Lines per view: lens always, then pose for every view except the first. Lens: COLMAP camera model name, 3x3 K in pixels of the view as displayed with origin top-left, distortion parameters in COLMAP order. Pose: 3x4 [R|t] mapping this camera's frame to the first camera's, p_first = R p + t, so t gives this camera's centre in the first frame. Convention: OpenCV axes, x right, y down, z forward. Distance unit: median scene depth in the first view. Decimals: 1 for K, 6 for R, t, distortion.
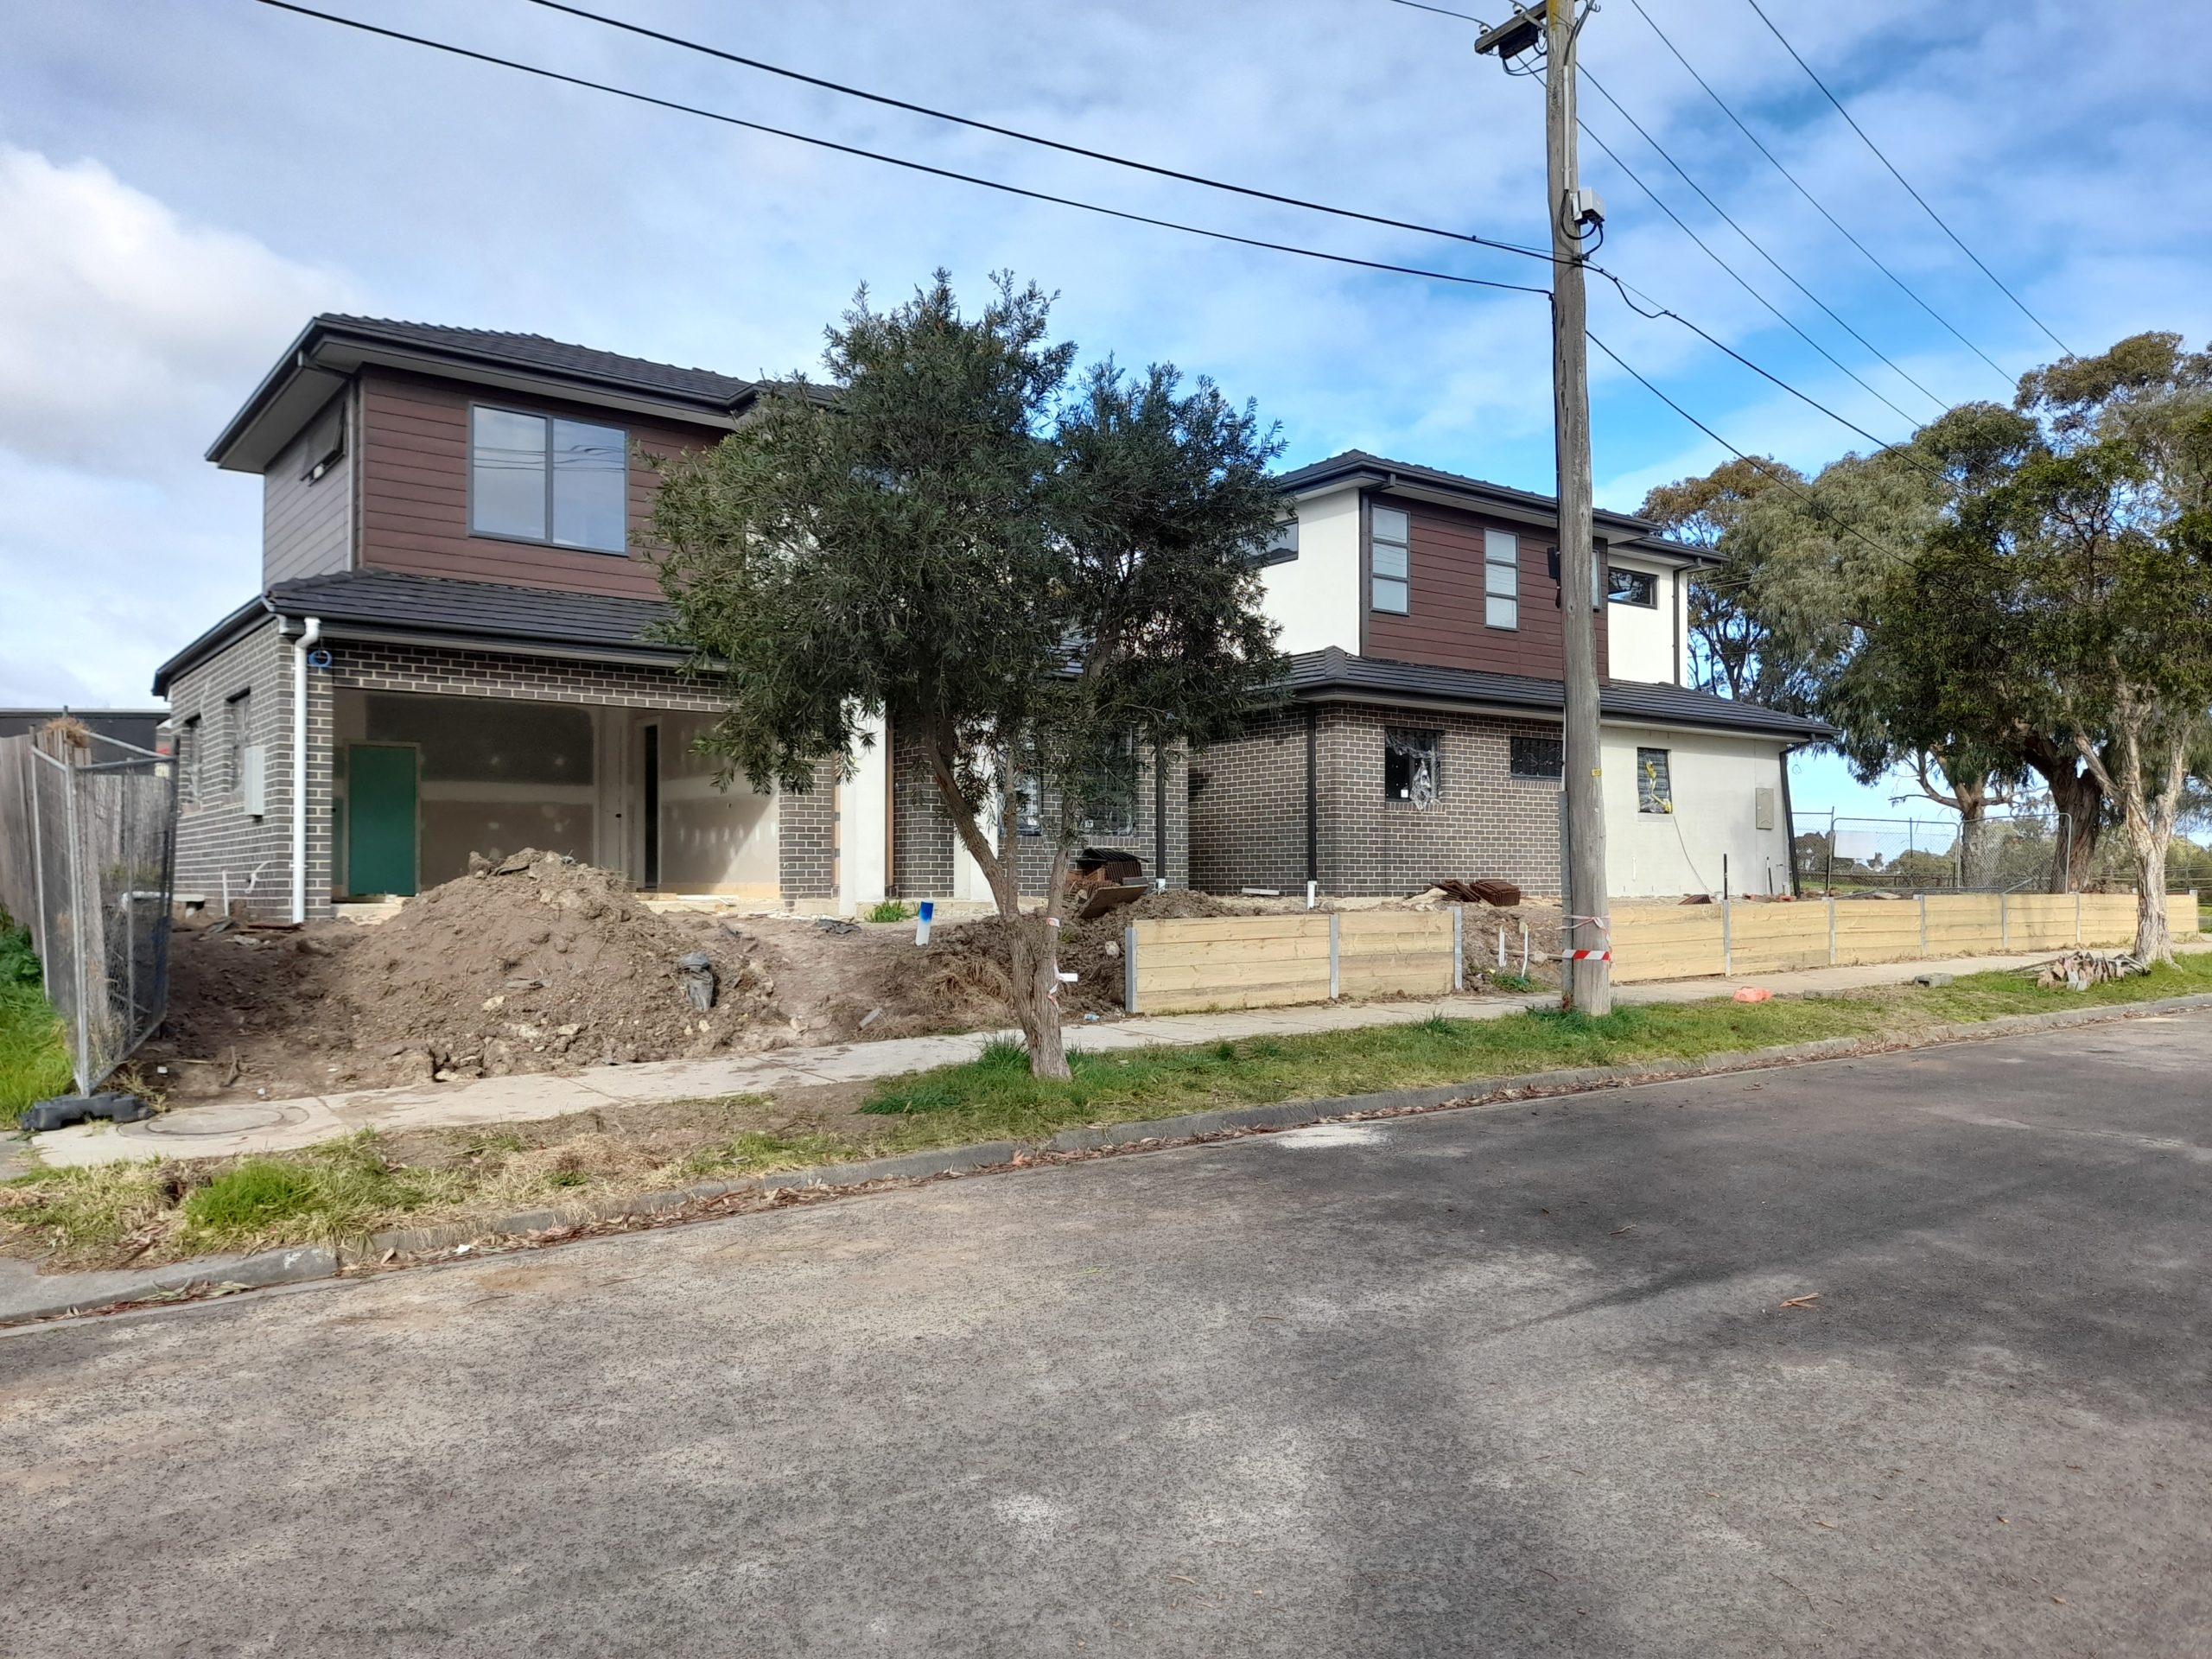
lens RADIAL K [[1584.6, 0, 1115.0], [0, 1584.6, 836.5], [0, 0, 1]] dist [0.066570, -0.059328]
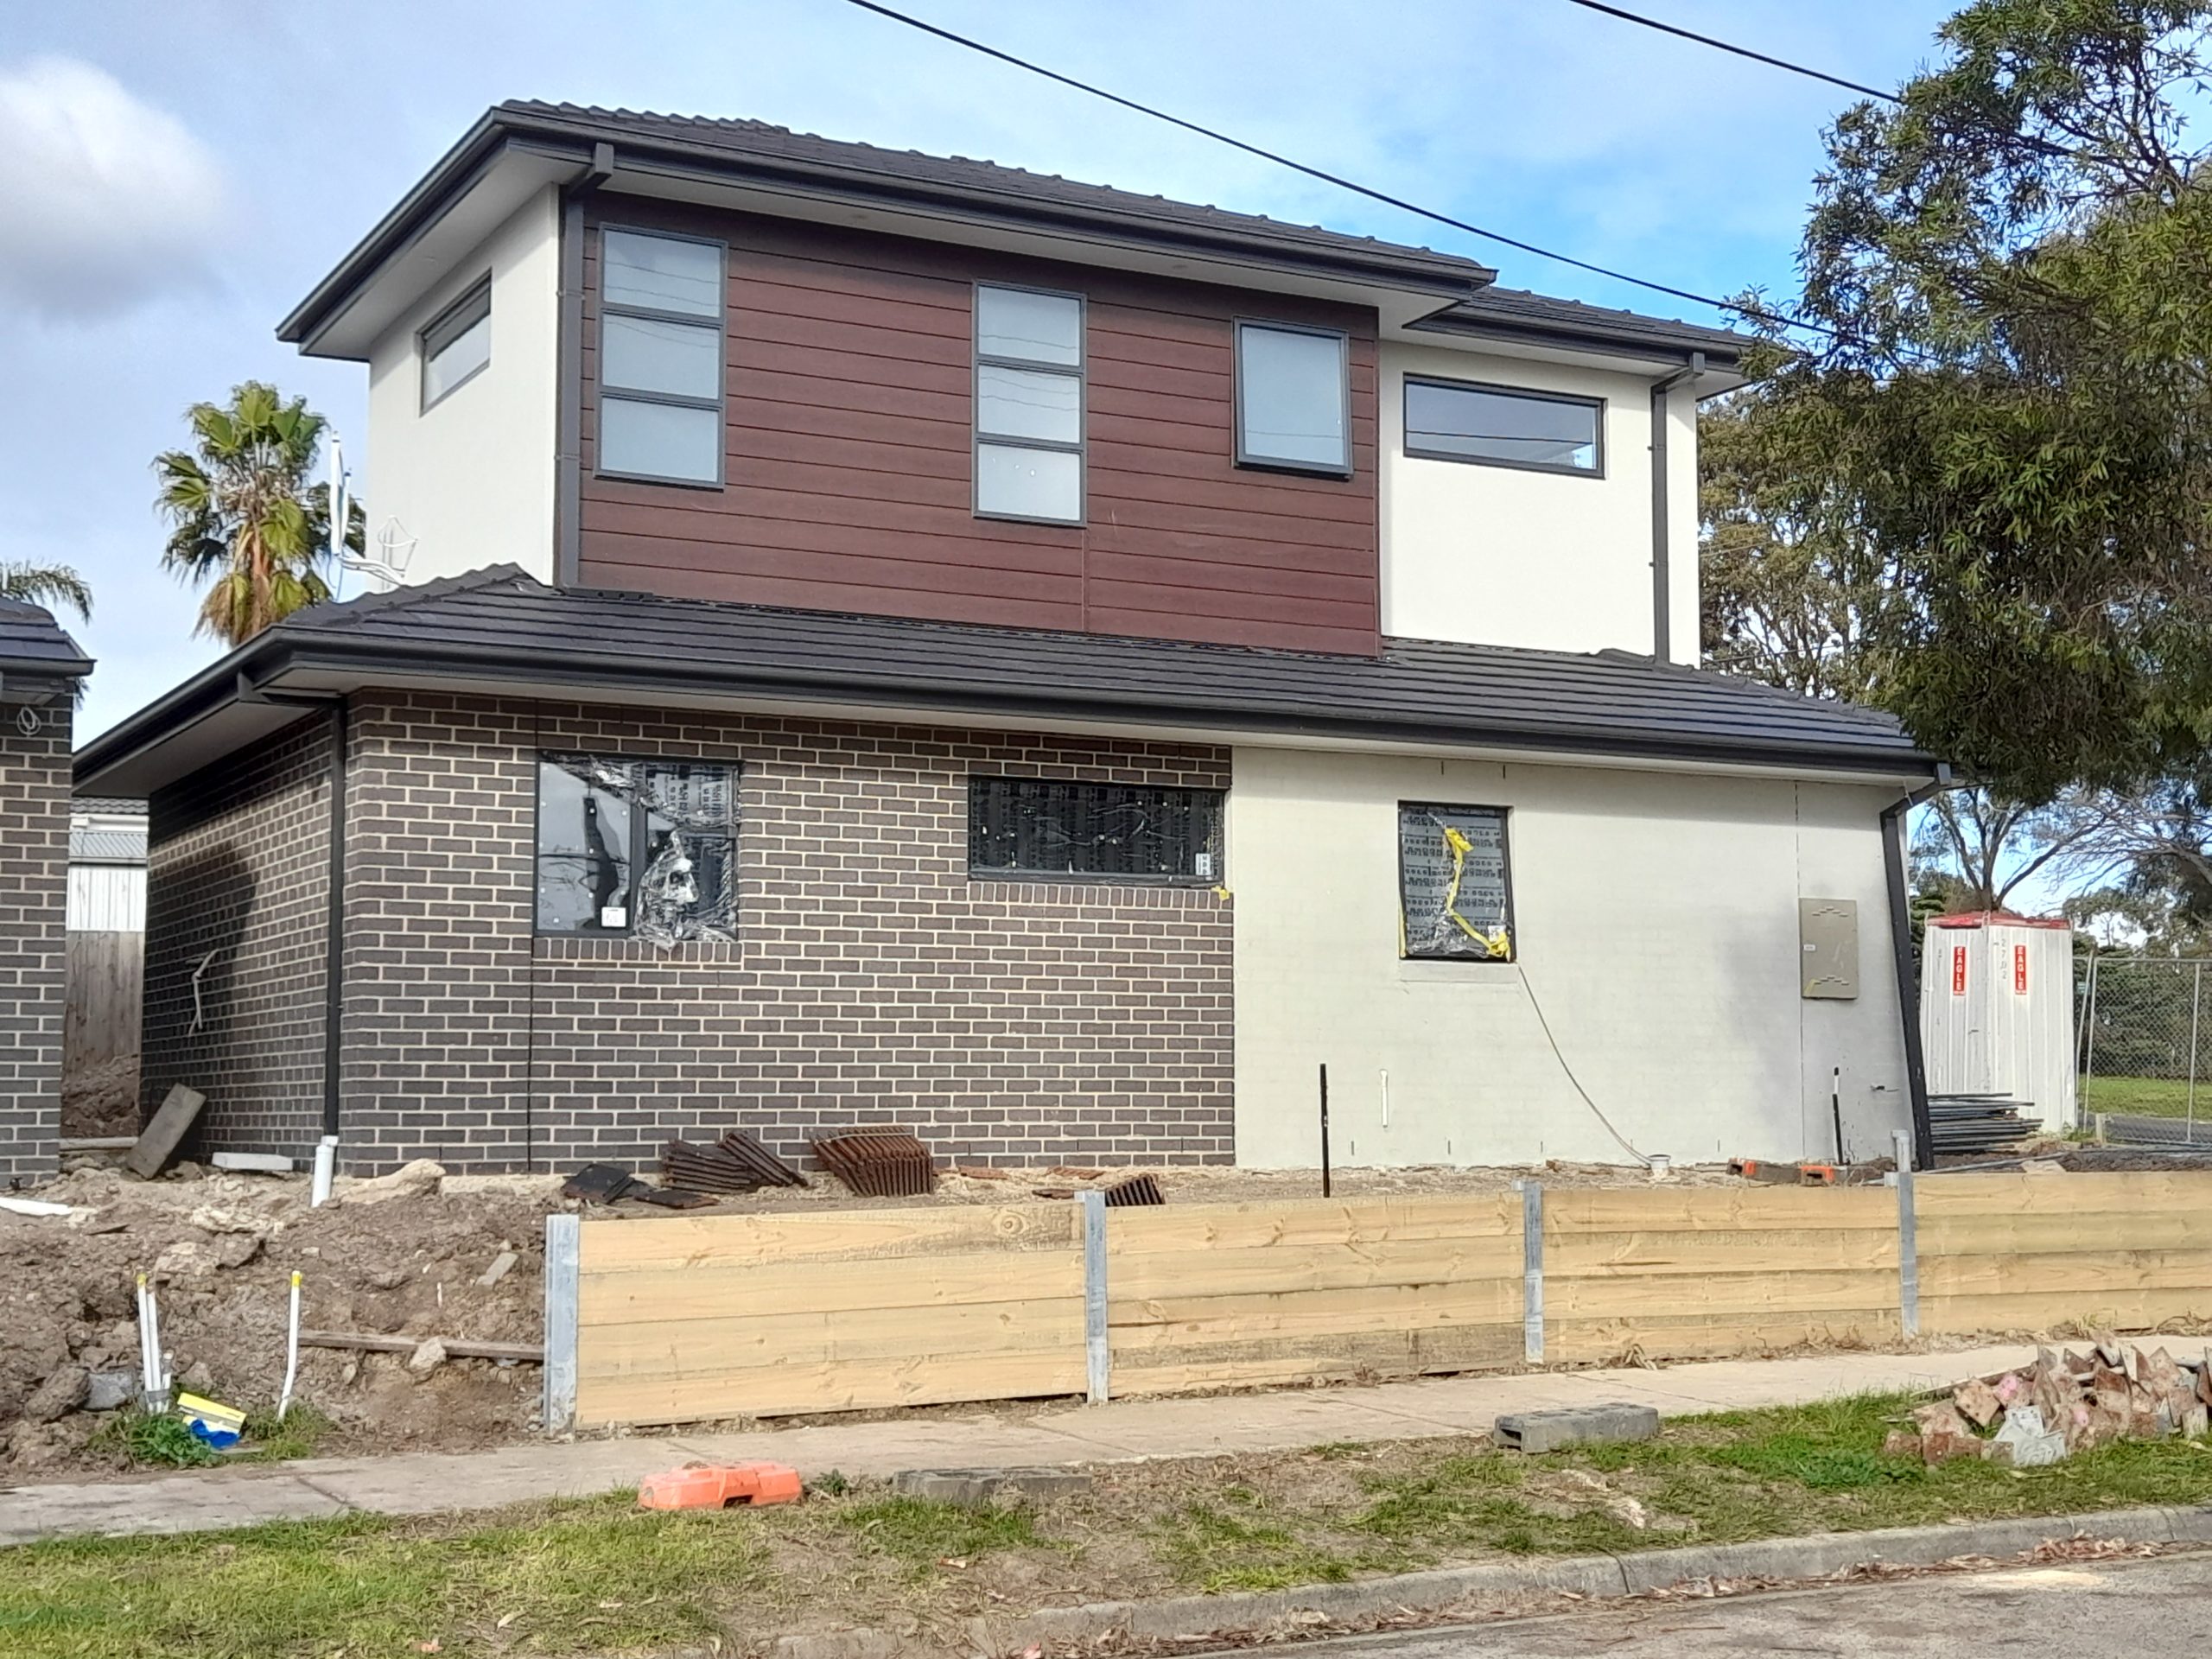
lens RADIAL K [[2898.5, 0, 1106.0], [0, 2898.5, 829.5], [0, 0, 1]] dist [0.060271, -0.034835]
pose [[0.987130, -0.015282, -0.159186, 0.401783], [0.004633, 0.997739, -0.067051, 0.000979], [0.159851, 0.065450, 0.984969, 0.275000]]
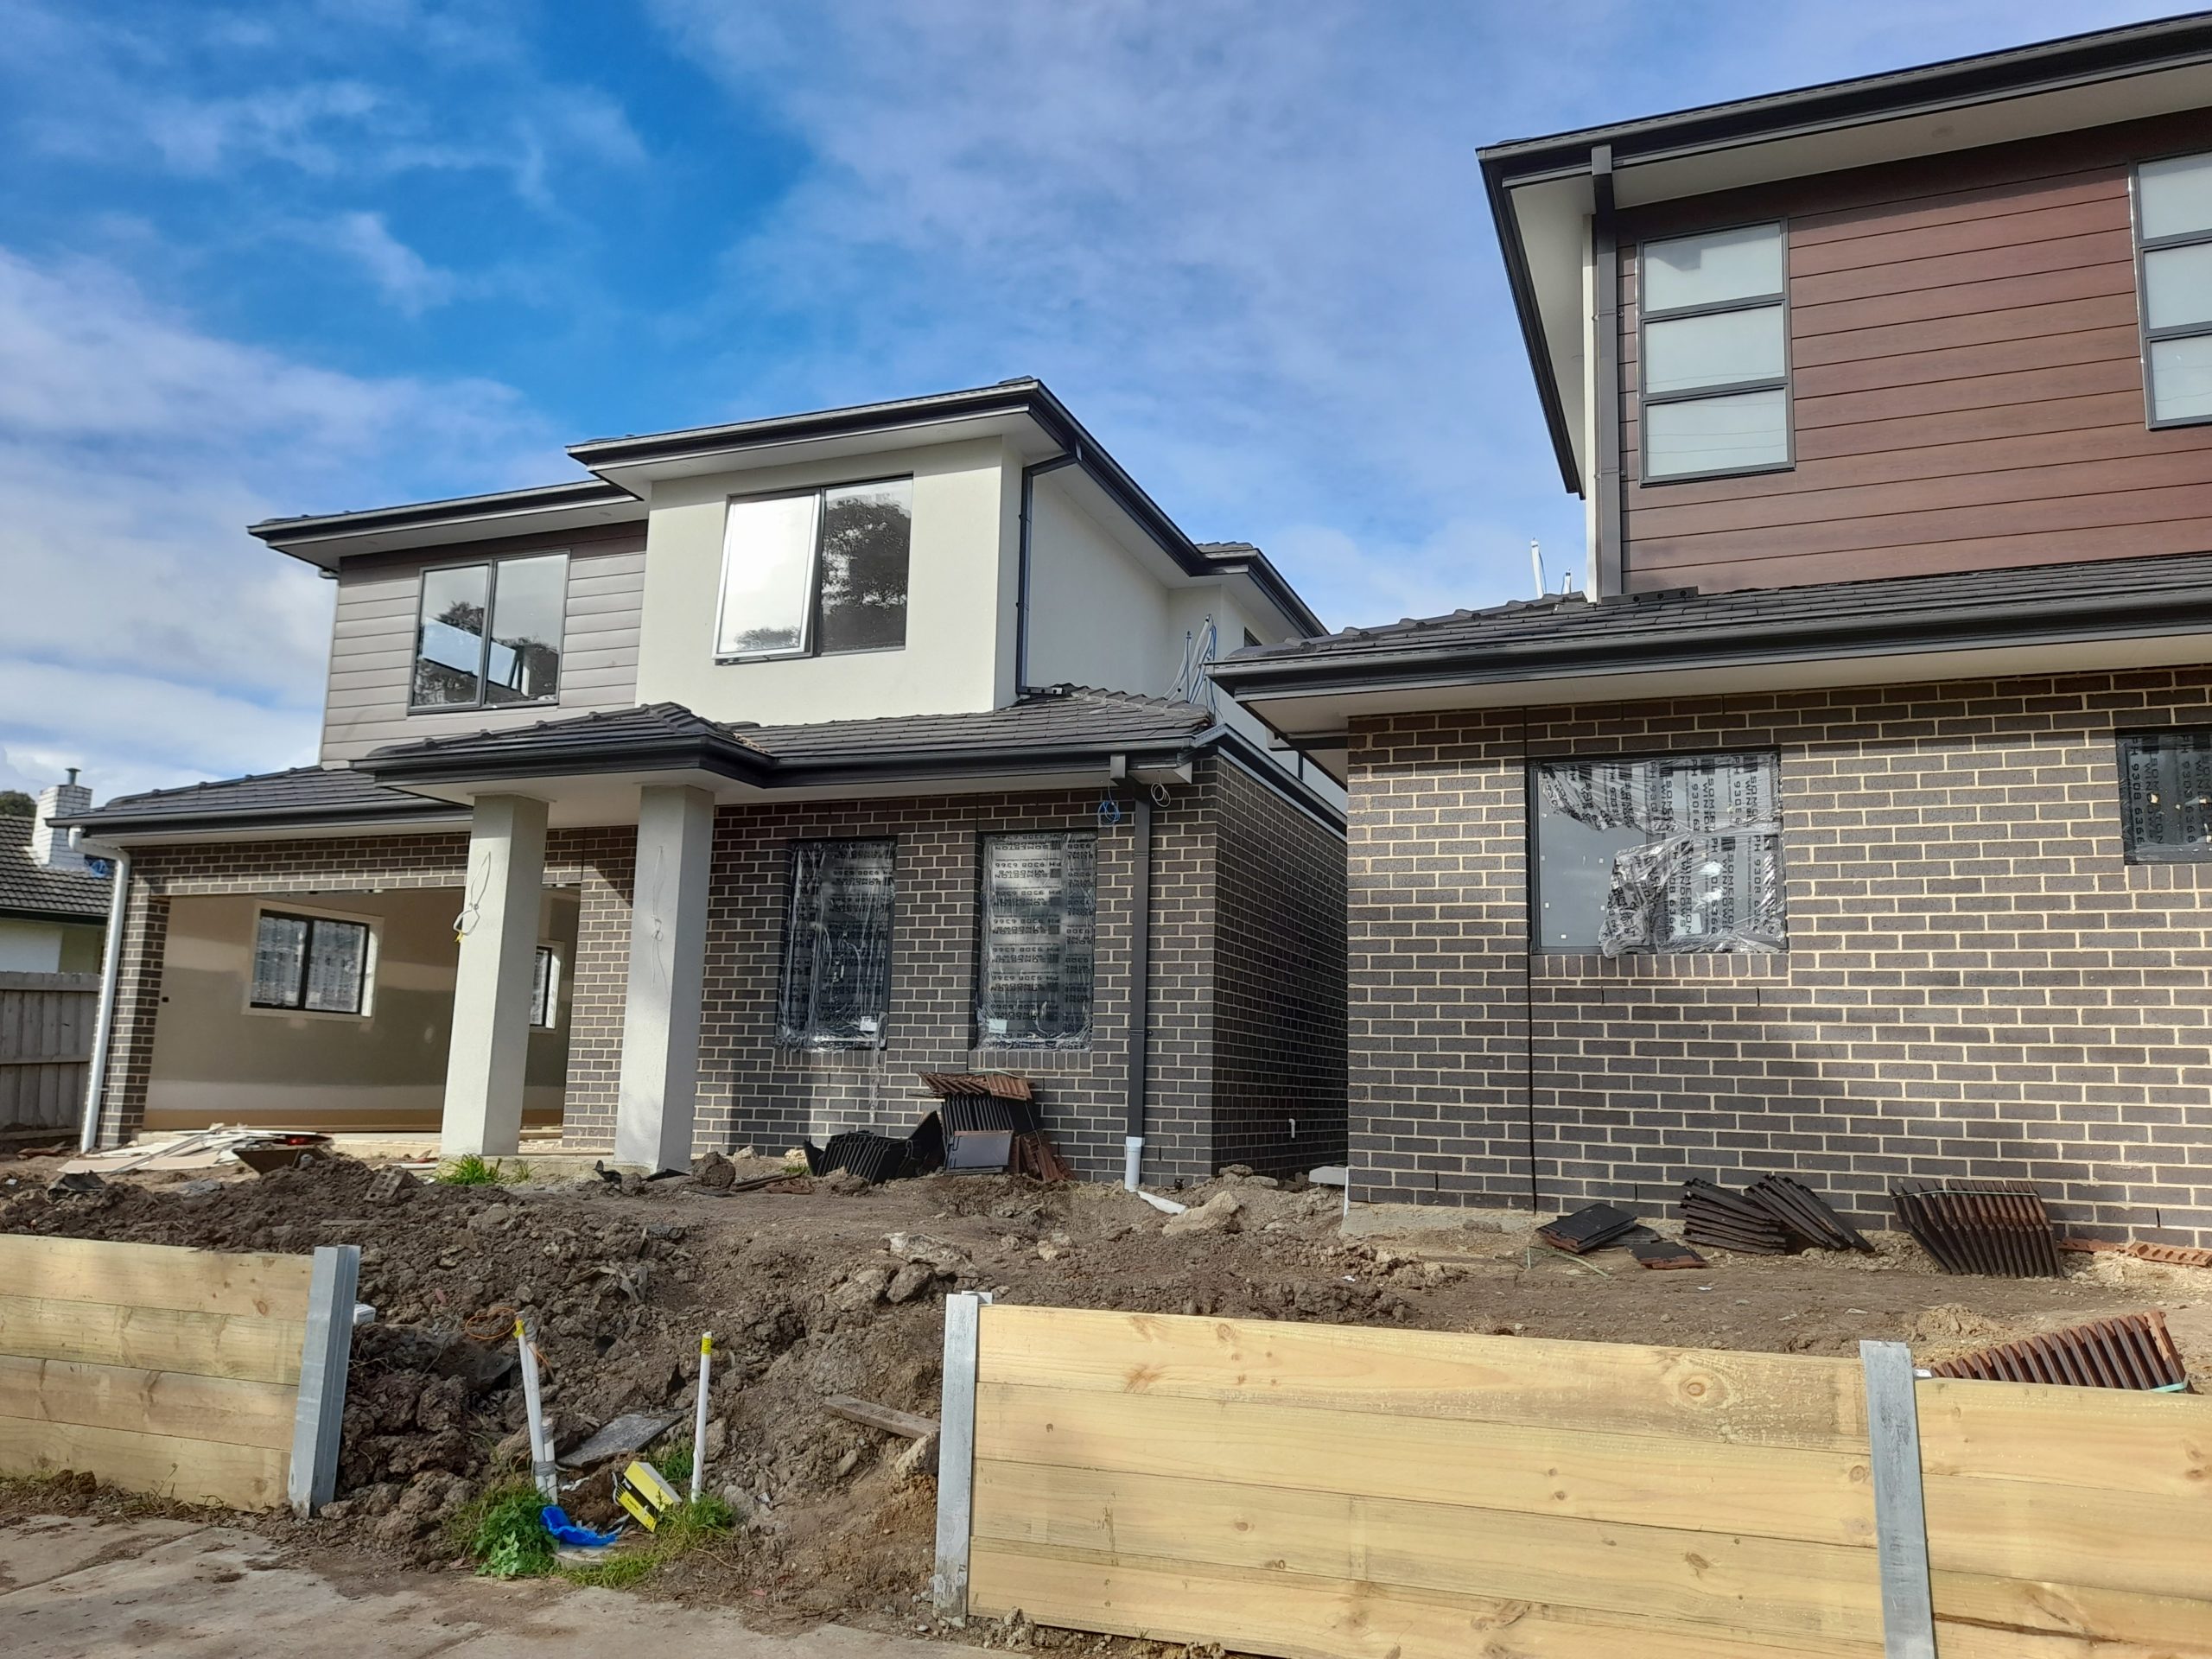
lens RADIAL K [[1584.6, 0, 1115.0], [0, 1584.6, 836.5], [0, 0, 1]] dist [0.066570, -0.059328]
pose [[0.520786, -0.122144, -0.844904, 0.413951], [-0.003354, 0.989411, -0.145102, 0.005531], [0.853680, 0.078401, 0.514862, 0.666525]]
